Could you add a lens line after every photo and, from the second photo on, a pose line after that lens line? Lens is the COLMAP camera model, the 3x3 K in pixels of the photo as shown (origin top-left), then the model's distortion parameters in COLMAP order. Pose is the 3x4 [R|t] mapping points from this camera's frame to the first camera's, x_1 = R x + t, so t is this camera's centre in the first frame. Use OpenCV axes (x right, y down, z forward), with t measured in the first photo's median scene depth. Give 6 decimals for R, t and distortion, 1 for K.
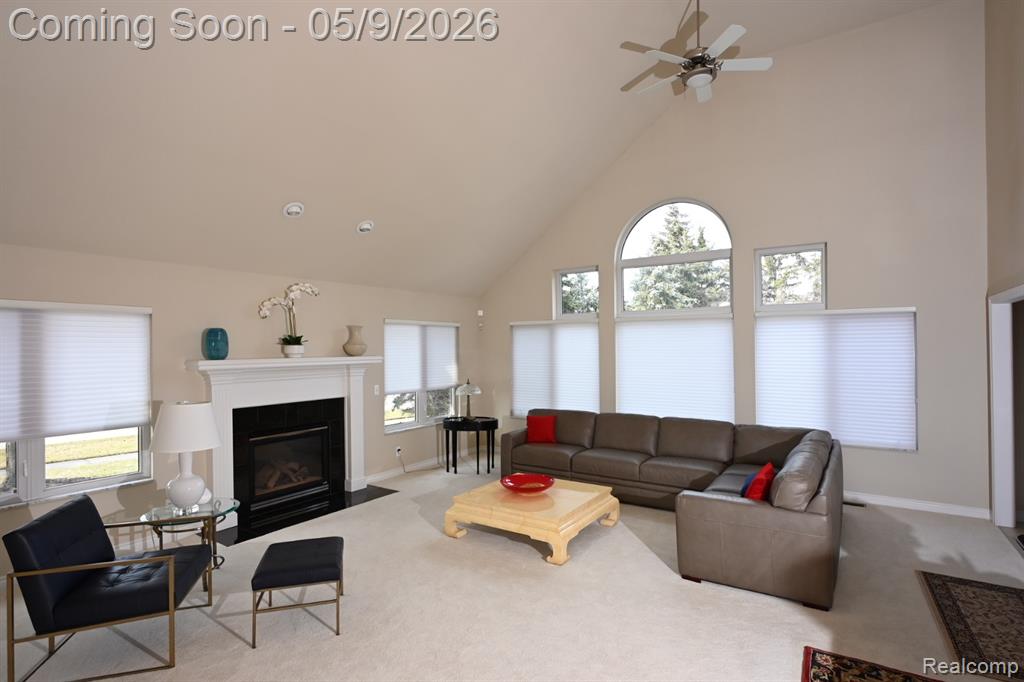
lens RADIAL K [[517.0, 0, 512.6], [0, 517.0, 343.7], [0, 0, 1]] dist [0.000185, -0.000407]
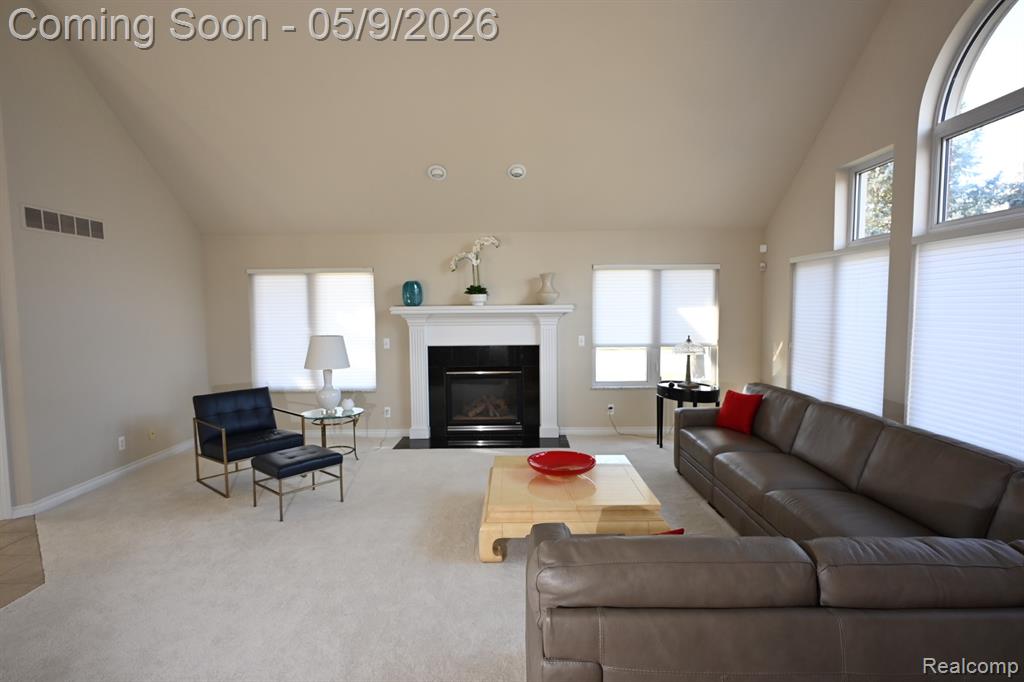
lens RADIAL K [[517.0, 0, 512.6], [0, 517.0, 343.7], [0, 0, 1]] dist [0.000185, -0.000407]
pose [[0.548592, 0.064083, -0.833630, 0.501313], [0.009641, 0.996507, 0.082947, 0.015601], [0.836034, -0.053541, 0.546059, 0.404104]]
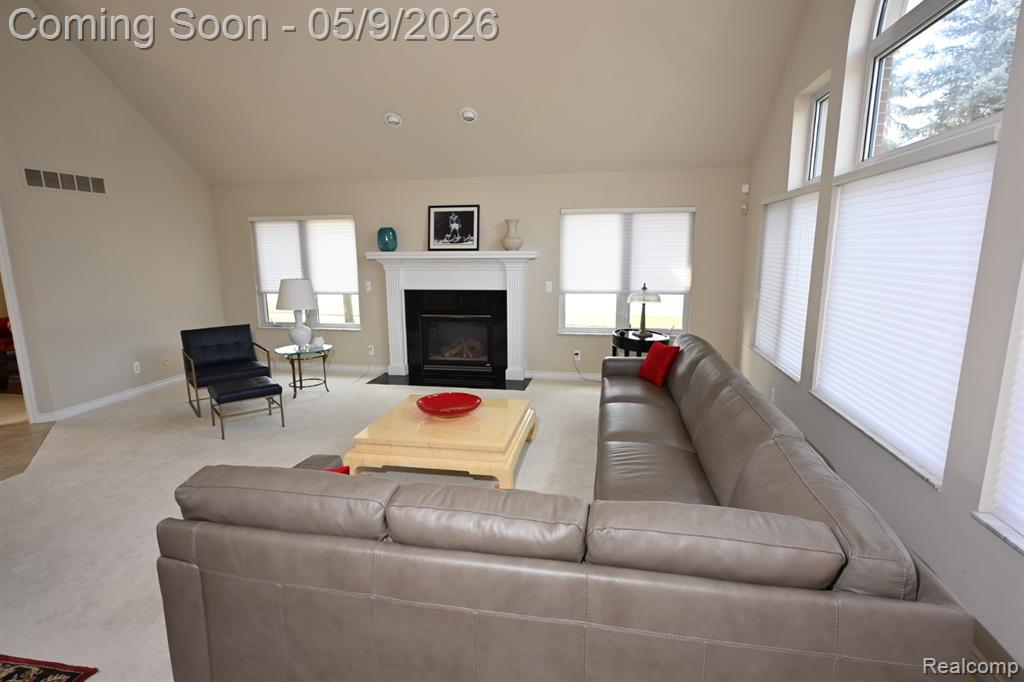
lens RADIAL K [[510.9, 0, 512.0], [0, 510.9, 341.0], [0, 0, 1]] dist [0.001301, 0.000151]
pose [[0.386683, 0.171244, -0.906174, 0.634732], [0.010869, 0.981694, 0.190154, 0.008234], [0.922149, -0.083378, 0.377743, 0.619382]]
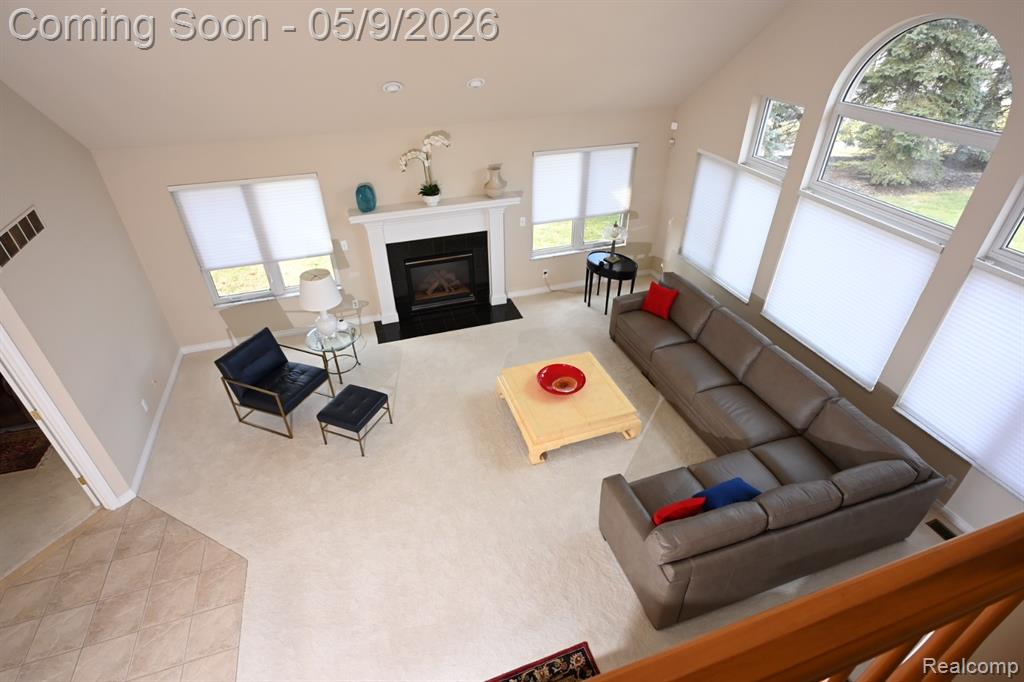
lens RADIAL K [[521.0, 0, 509.1], [0, 521.0, 338.2], [0, 0, 1]] dist [0.012686, -0.000213]
pose [[0.786830, 0.348075, -0.509650, 0.384255], [0.004192, 0.822751, 0.568386, -0.358030], [0.617156, -0.449359, 0.645906, 0.183832]]
